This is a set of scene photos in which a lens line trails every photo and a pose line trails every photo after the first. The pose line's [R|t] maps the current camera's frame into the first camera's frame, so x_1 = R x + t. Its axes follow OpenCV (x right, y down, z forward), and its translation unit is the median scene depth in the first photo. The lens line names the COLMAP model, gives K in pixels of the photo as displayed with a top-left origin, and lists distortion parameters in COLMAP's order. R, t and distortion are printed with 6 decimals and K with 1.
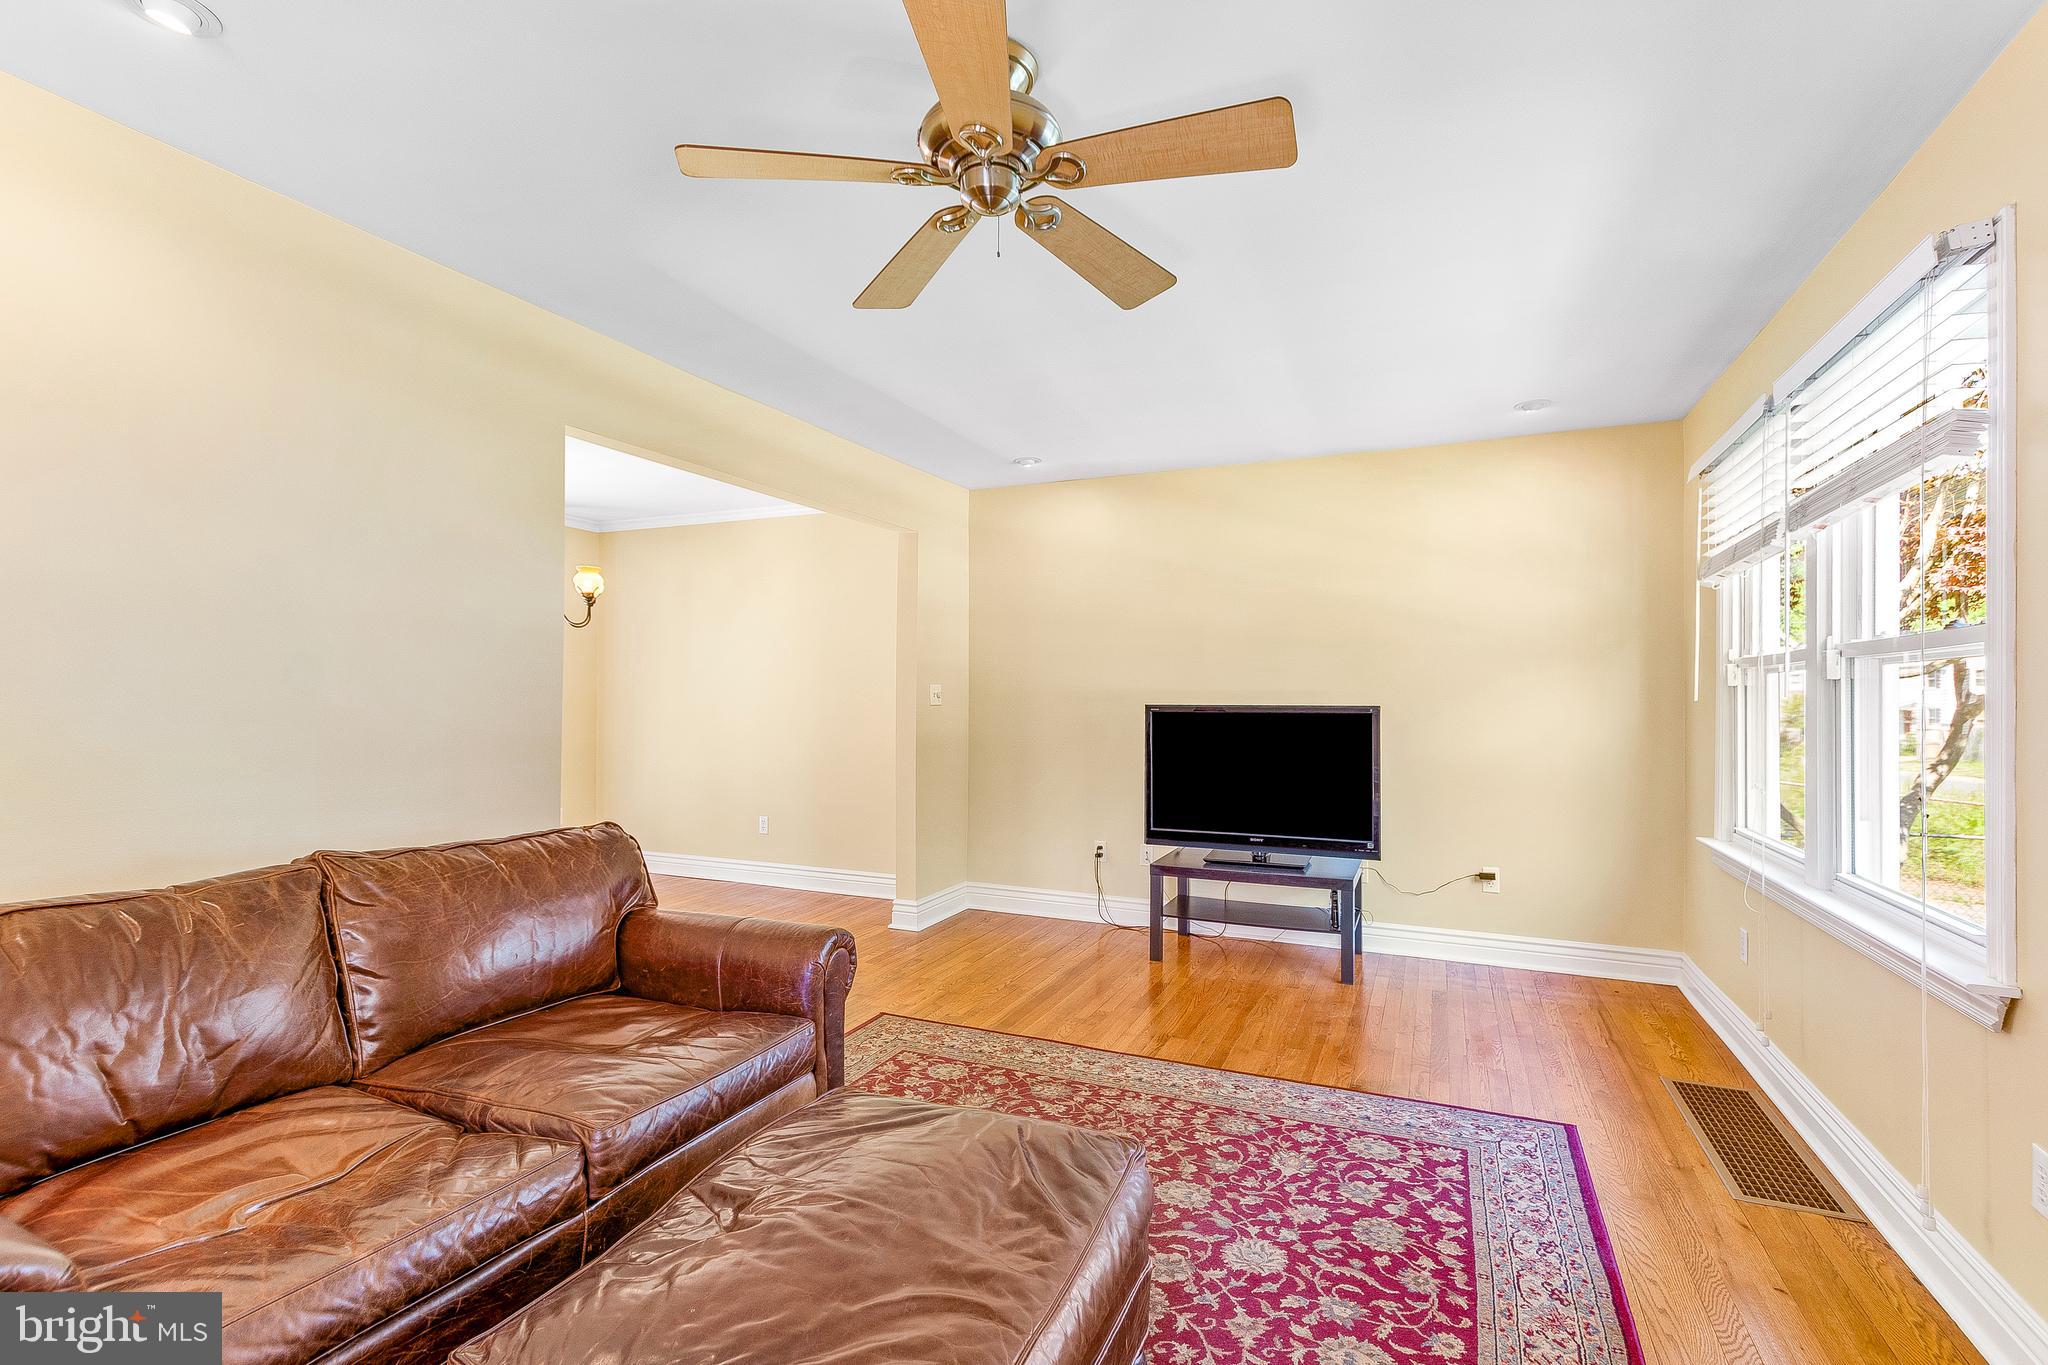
lens RADIAL K [[921.3, 0, 1030.8], [0, 921.3, 683.1], [0, 0, 1]] dist [0.011051, -0.000537]
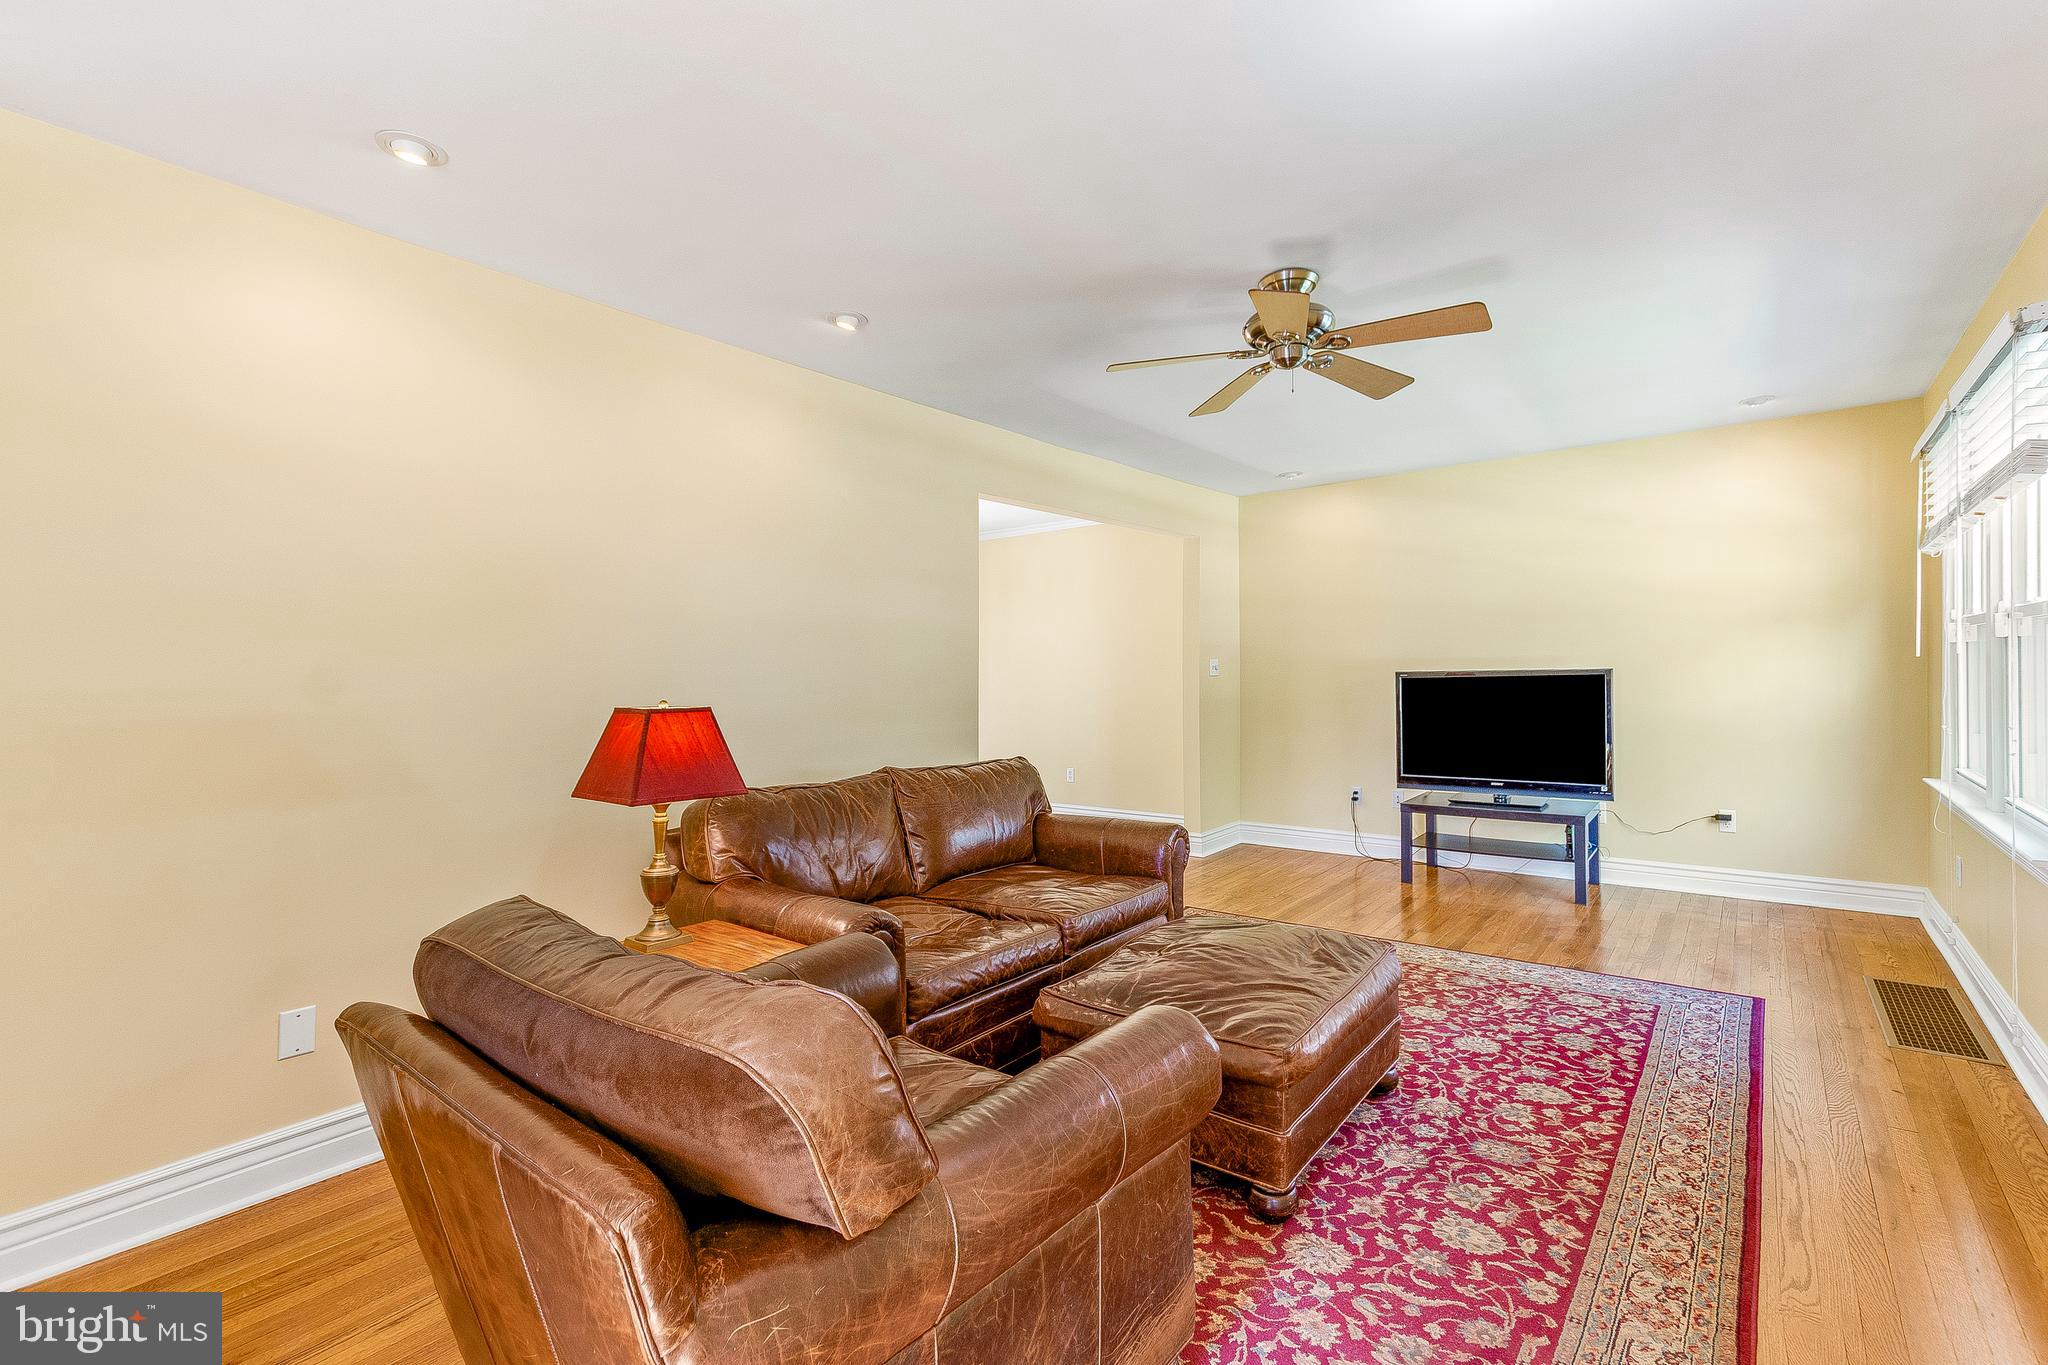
lens RADIAL K [[901.7, 0, 1041.5], [0, 901.7, 702.4], [0, 0, 1]] dist [0.008068, 0.000129]
pose [[0.968312, -0.015249, -0.249276, -0.055161], [0.028122, 0.998444, 0.048161, -0.011462], [0.248154, -0.053645, 0.967234, -0.476845]]
